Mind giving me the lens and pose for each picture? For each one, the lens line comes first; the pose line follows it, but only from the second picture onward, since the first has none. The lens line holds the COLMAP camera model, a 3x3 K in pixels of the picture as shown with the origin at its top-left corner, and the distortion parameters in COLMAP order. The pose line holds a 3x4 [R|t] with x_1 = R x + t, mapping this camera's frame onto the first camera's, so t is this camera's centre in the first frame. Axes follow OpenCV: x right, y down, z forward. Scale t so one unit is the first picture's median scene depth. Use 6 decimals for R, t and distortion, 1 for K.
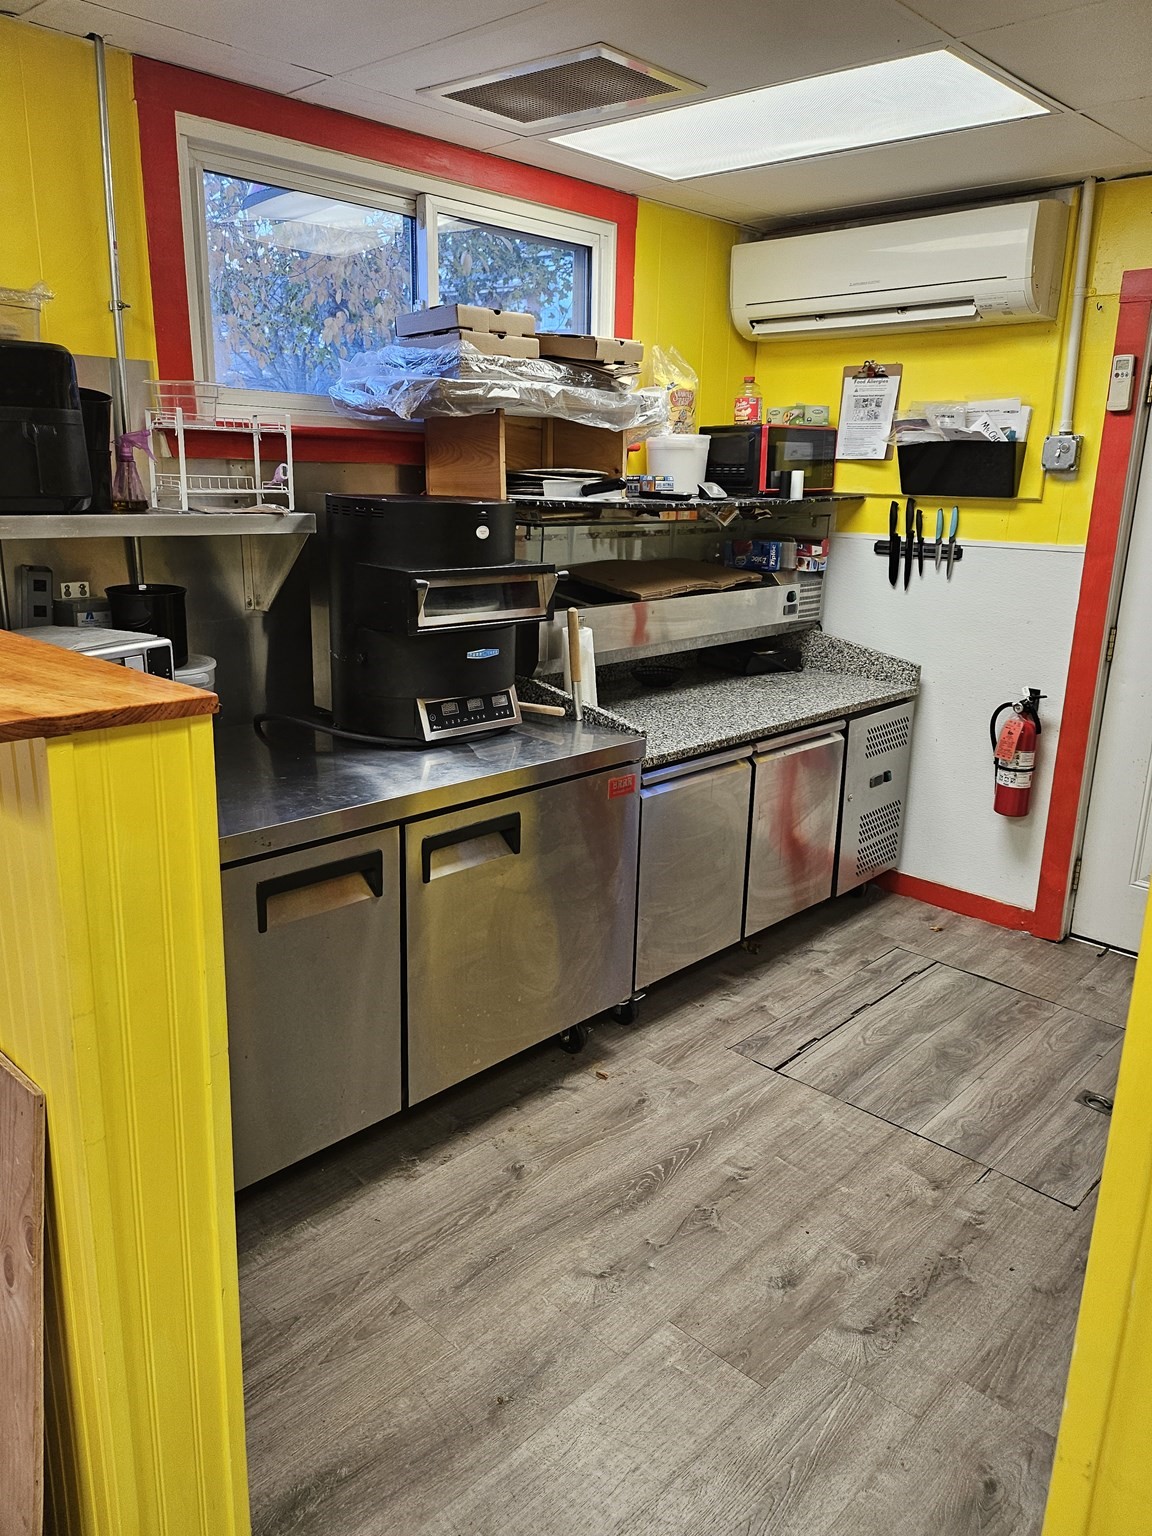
lens RADIAL K [[1077.0, 0, 580.0], [0, 1077.0, 772.3], [0, 0, 1]] dist [0.067330, -0.069916]
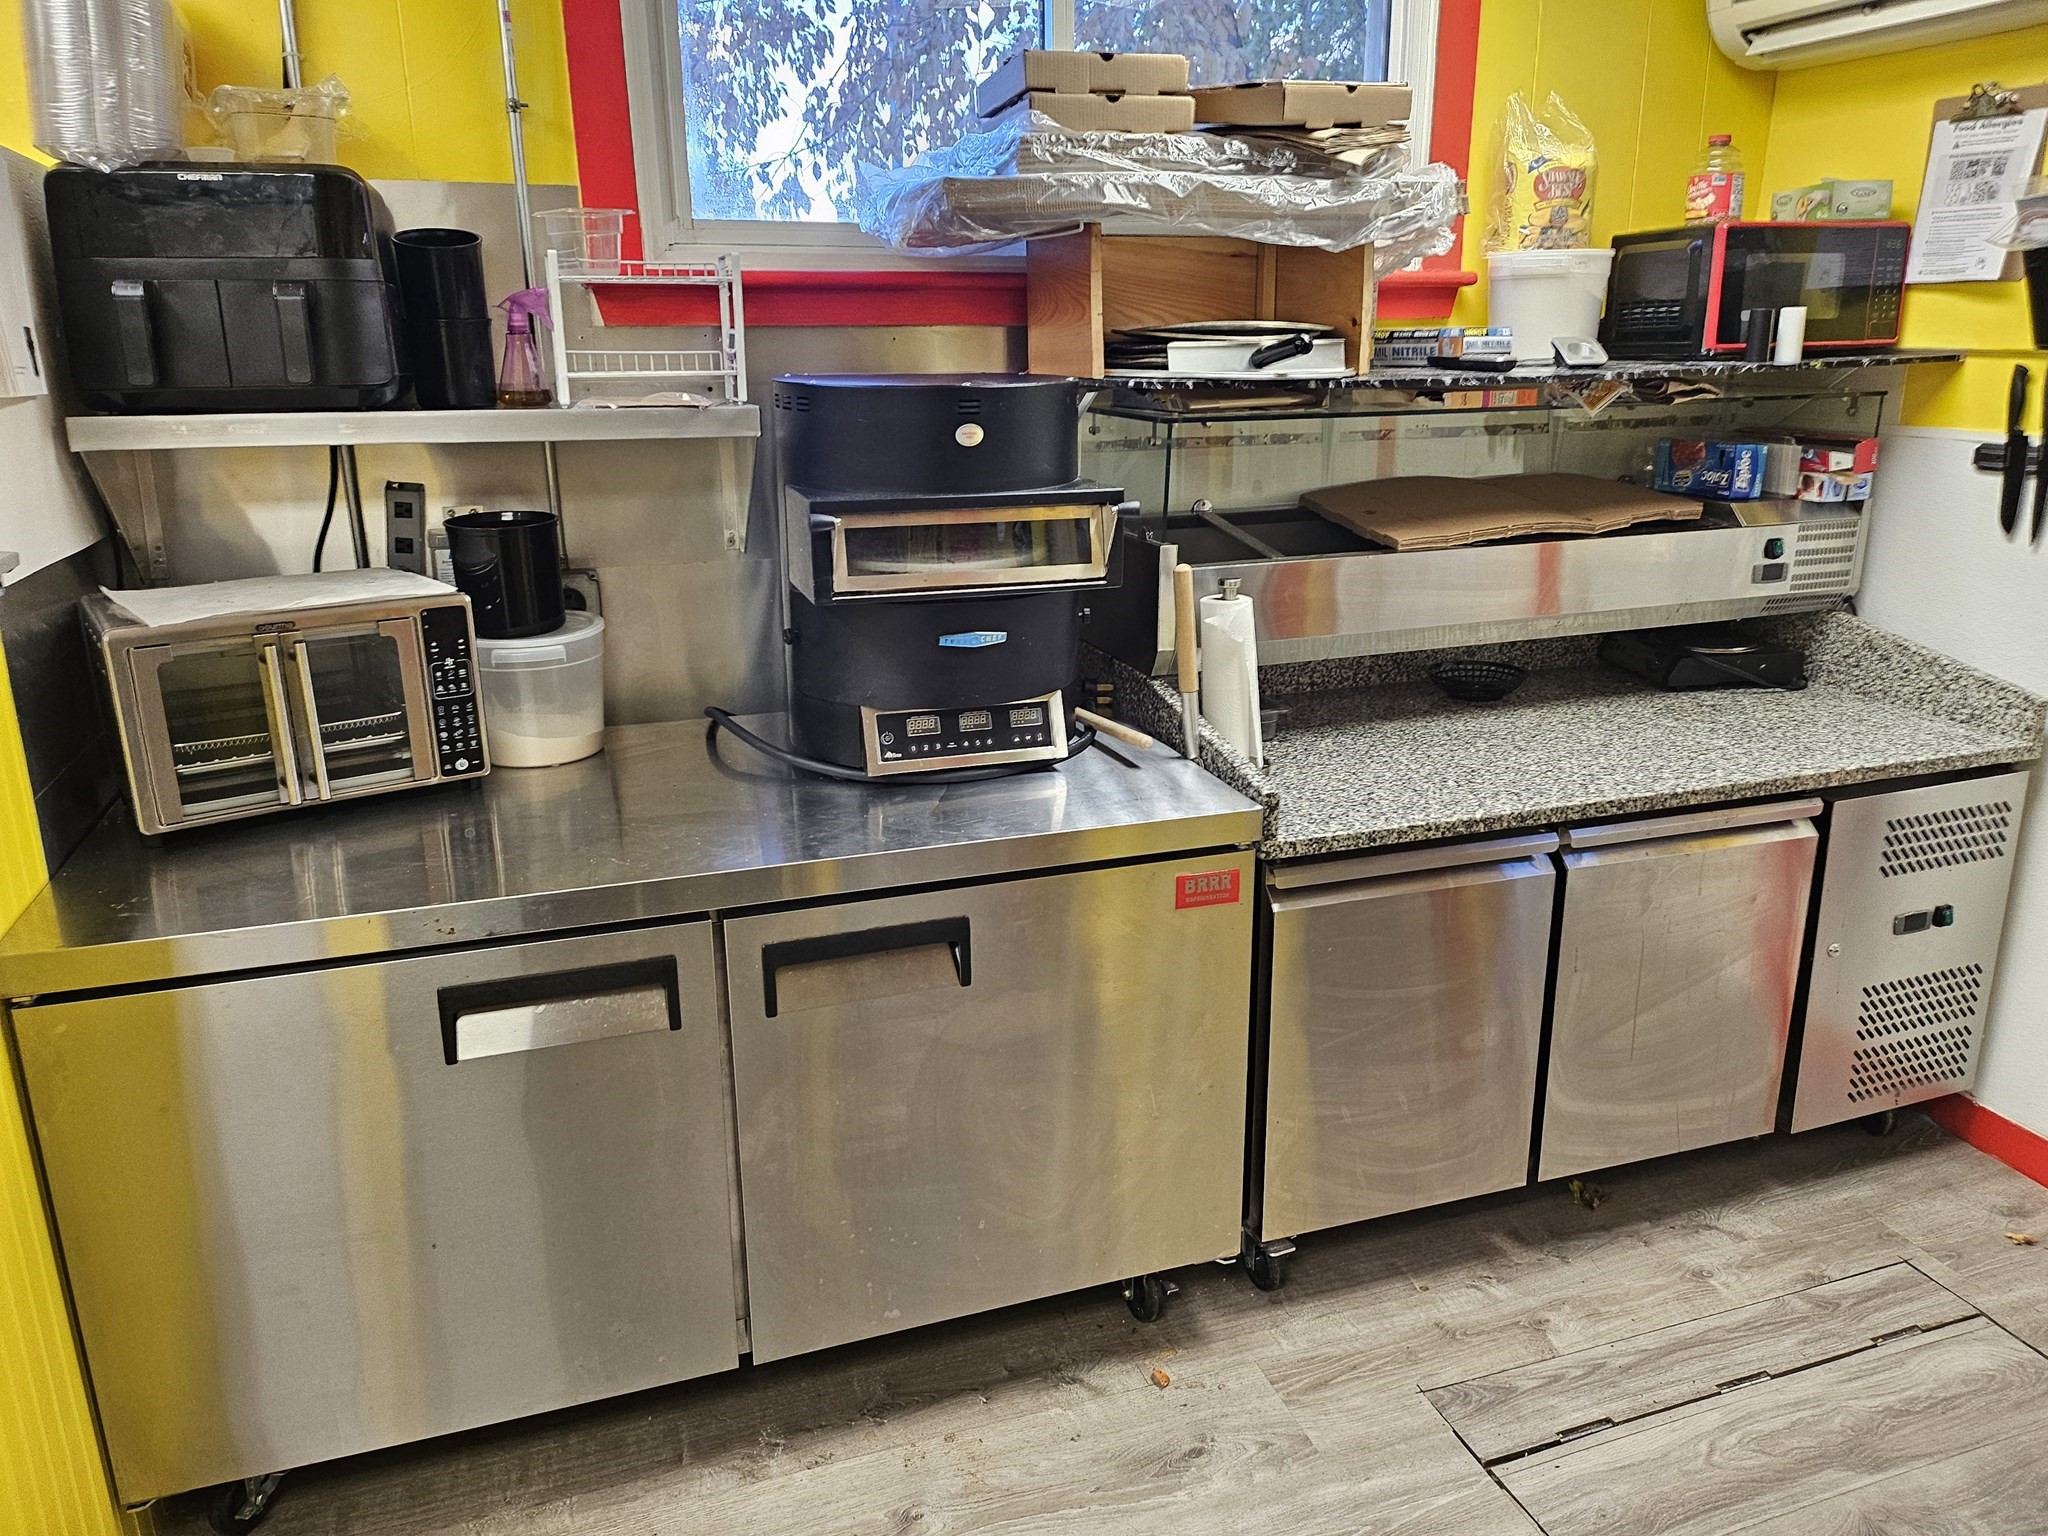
lens RADIAL K [[1436.0, 0, 1008.1], [0, 1436.0, 765.1], [0, 0, 1]] dist [0.067330, -0.069916]
pose [[0.888222, 0.102997, -0.447721, 0.226986], [-0.096567, 0.994630, 0.037235, -0.056871], [0.449151, 0.010162, 0.893398, 0.237285]]
